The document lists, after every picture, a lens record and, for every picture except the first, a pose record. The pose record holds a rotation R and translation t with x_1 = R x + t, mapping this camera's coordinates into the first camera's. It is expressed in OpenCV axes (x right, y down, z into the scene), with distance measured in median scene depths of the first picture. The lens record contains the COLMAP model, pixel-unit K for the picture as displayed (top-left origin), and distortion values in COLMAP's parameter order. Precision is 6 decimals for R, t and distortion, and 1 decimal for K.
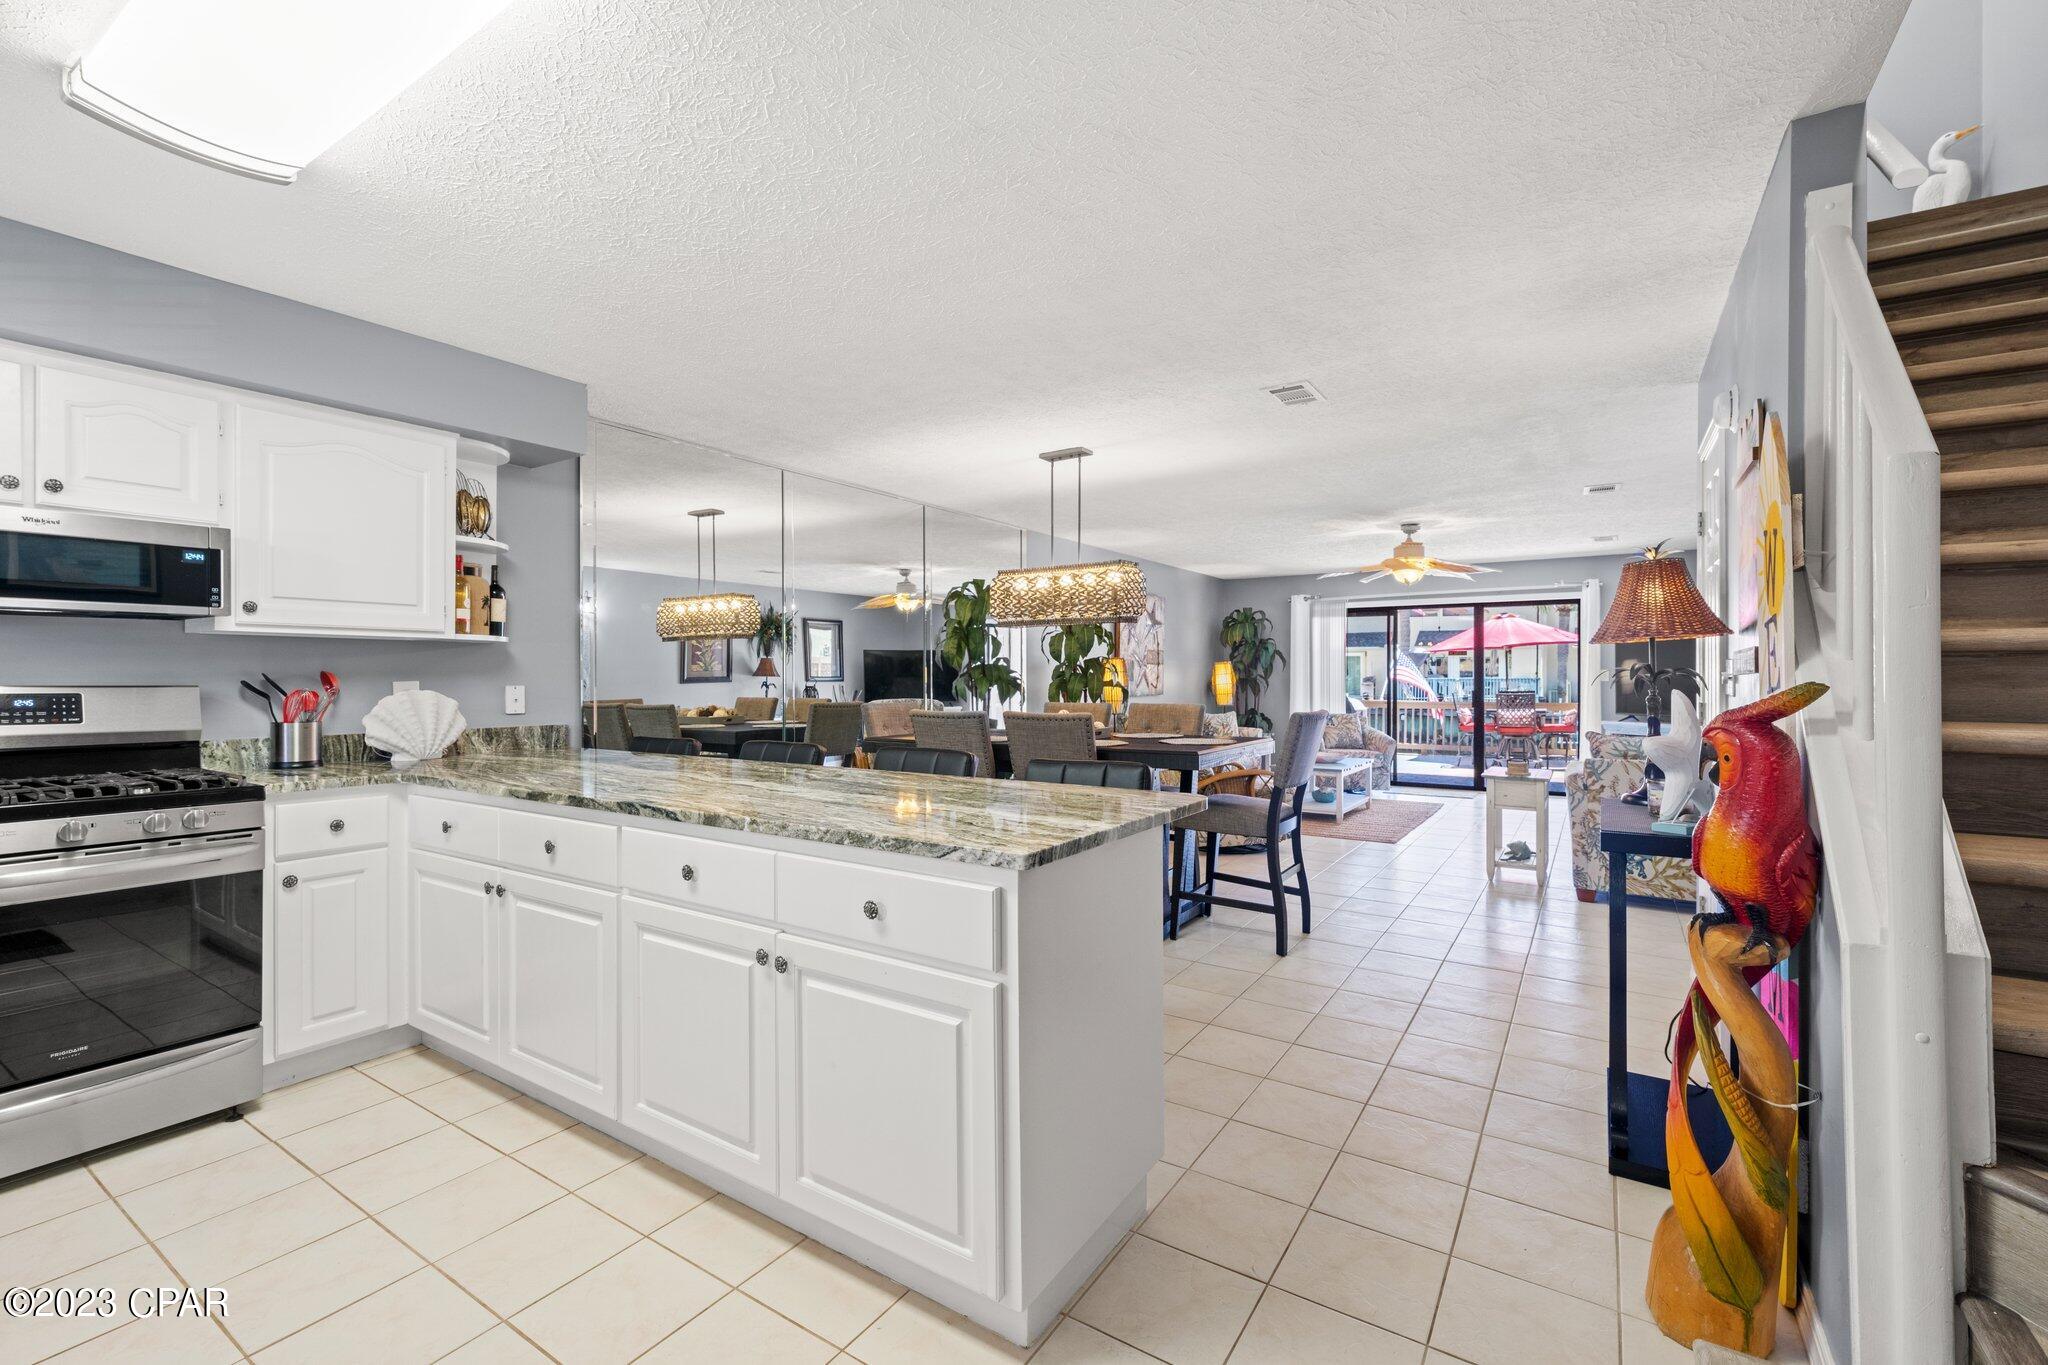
lens RADIAL K [[886.8, 0, 1027.1], [0, 886.8, 671.4], [0, 0, 1]] dist [-0.002713, -0.000335]
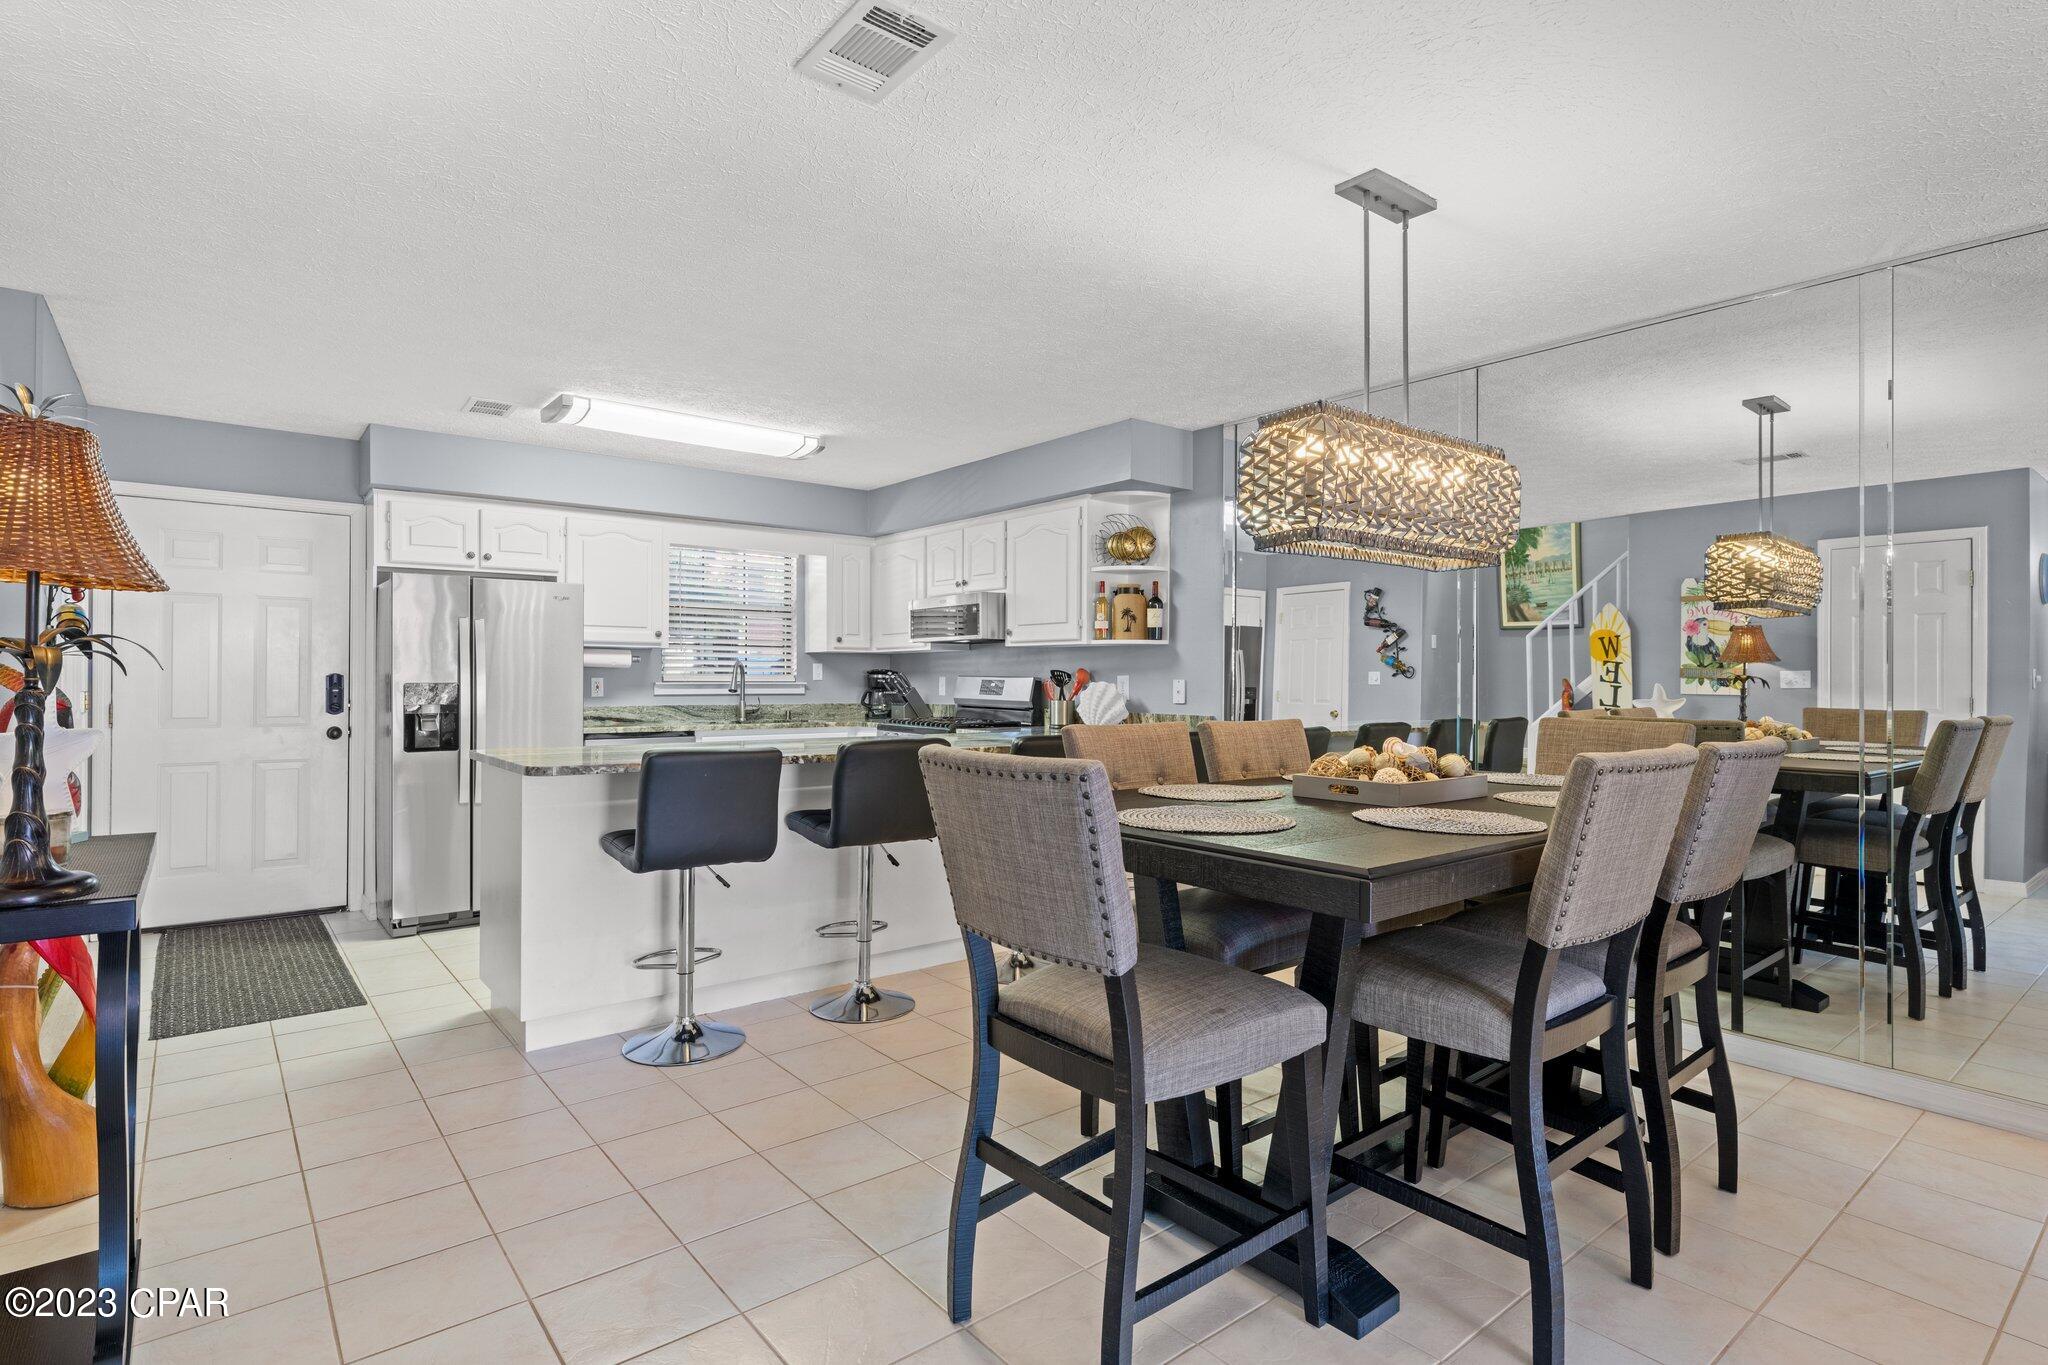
lens RADIAL K [[1011.8, 0, 1019.0], [0, 1011.8, 676.8], [0, 0, 1]] dist [0.002549, -0.001093]
pose [[-0.305226, 0.000598, -0.952280, 0.845063], [0.001220, 0.999999, 0.000237, 0.012413], [0.952279, -0.001089, -0.305226, 1.331903]]
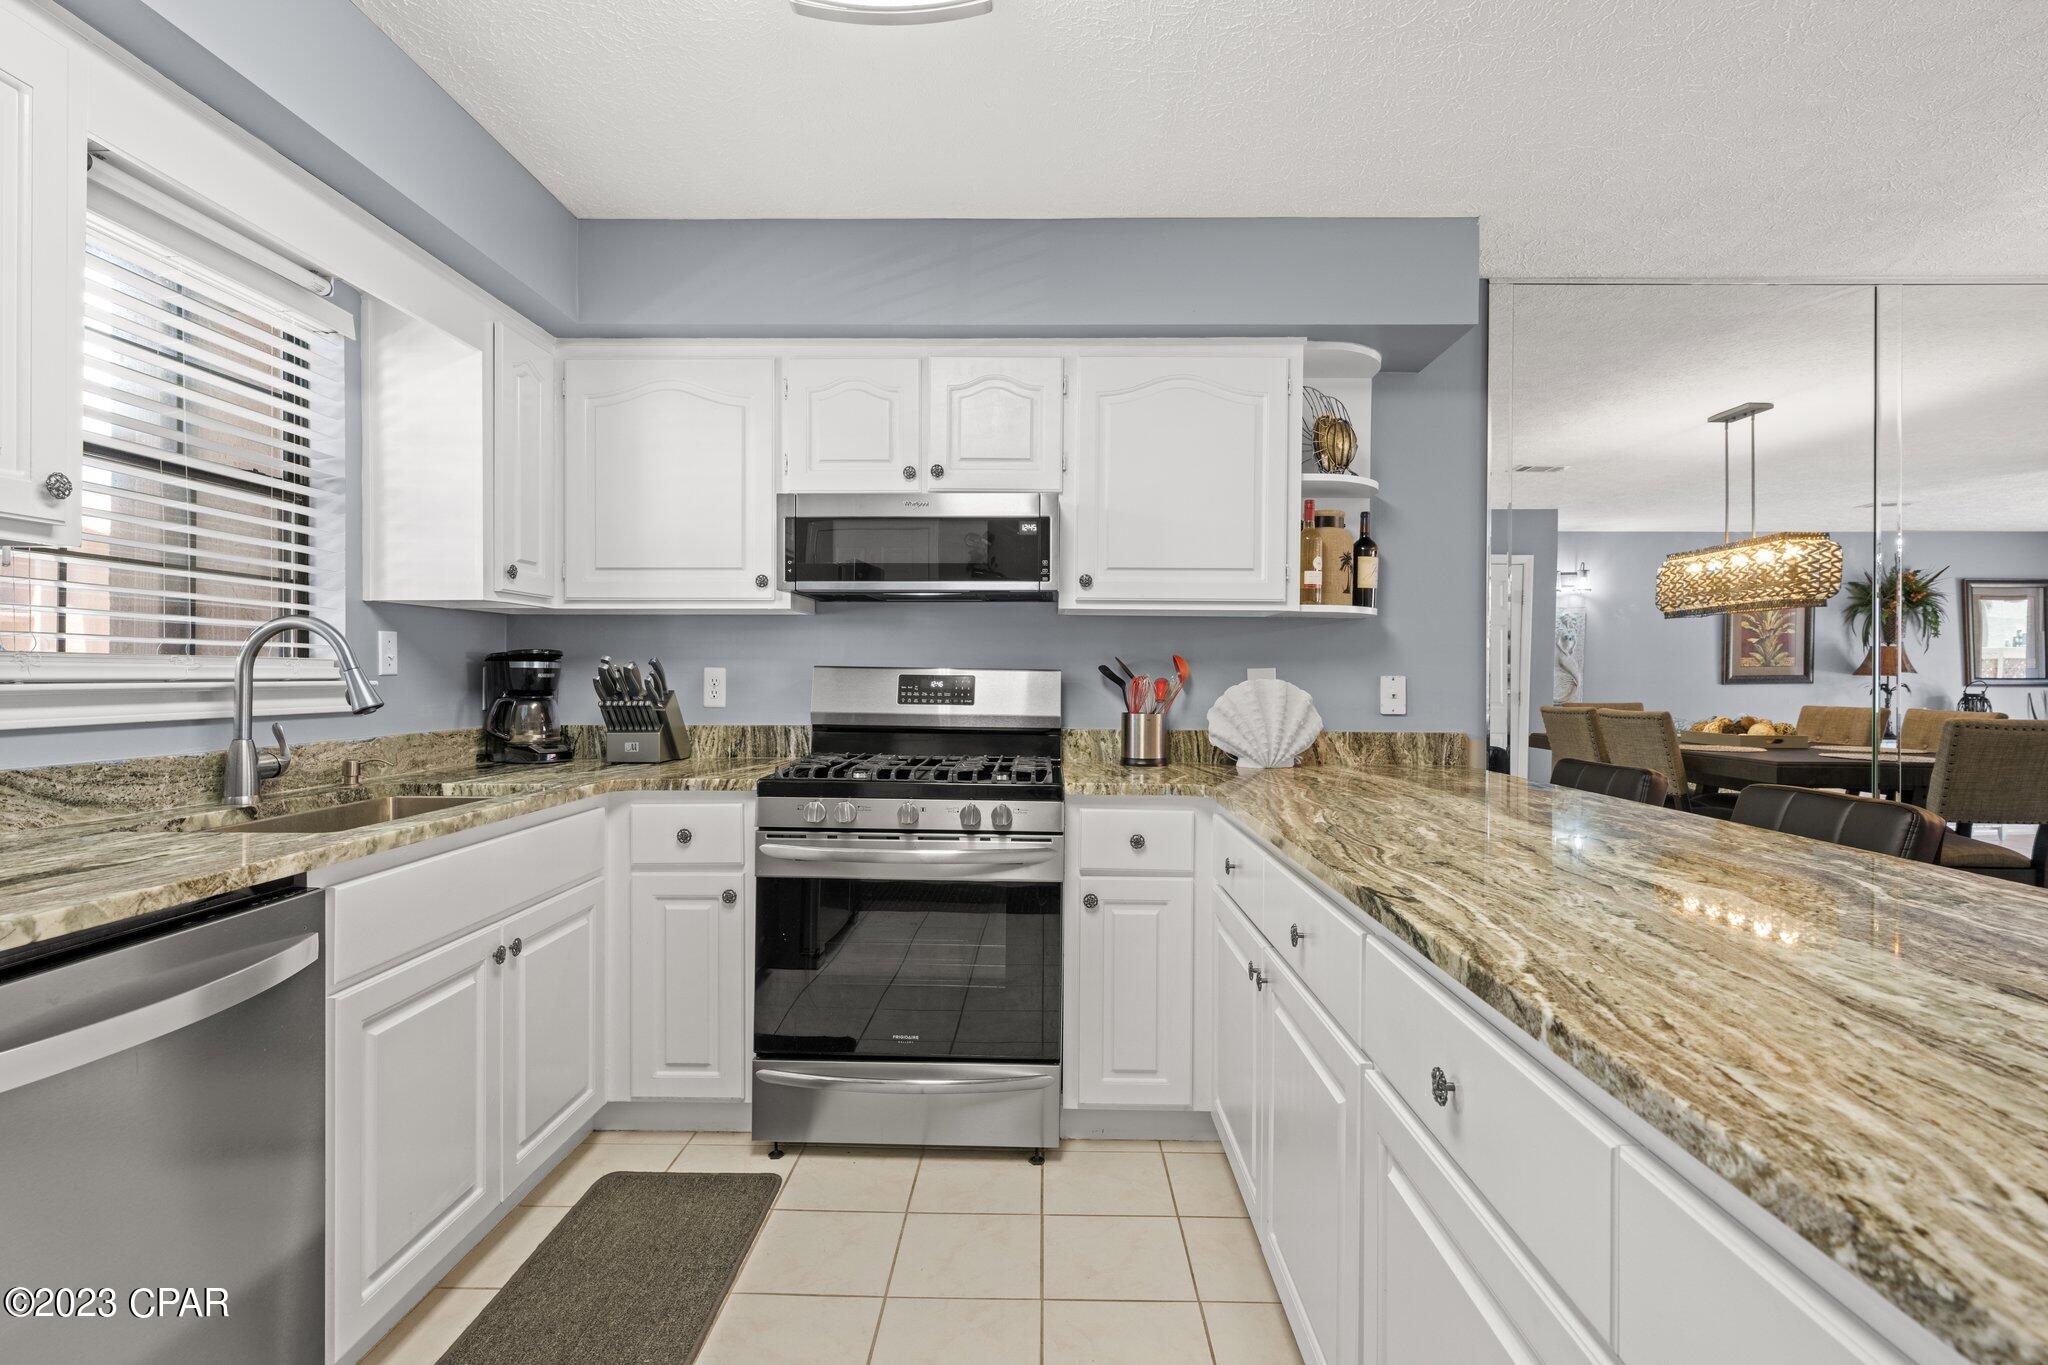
lens RADIAL K [[1011.8, 0, 1025.9], [0, 1011.8, 674.1], [0, 0, 1]] dist [0.002549, -0.001093]
pose [[0.536589, 0.005924, -0.843823, -0.042820], [-0.004553, 0.999981, 0.004125, 0.013936], [0.843832, 0.001628, 0.536606, 0.332494]]
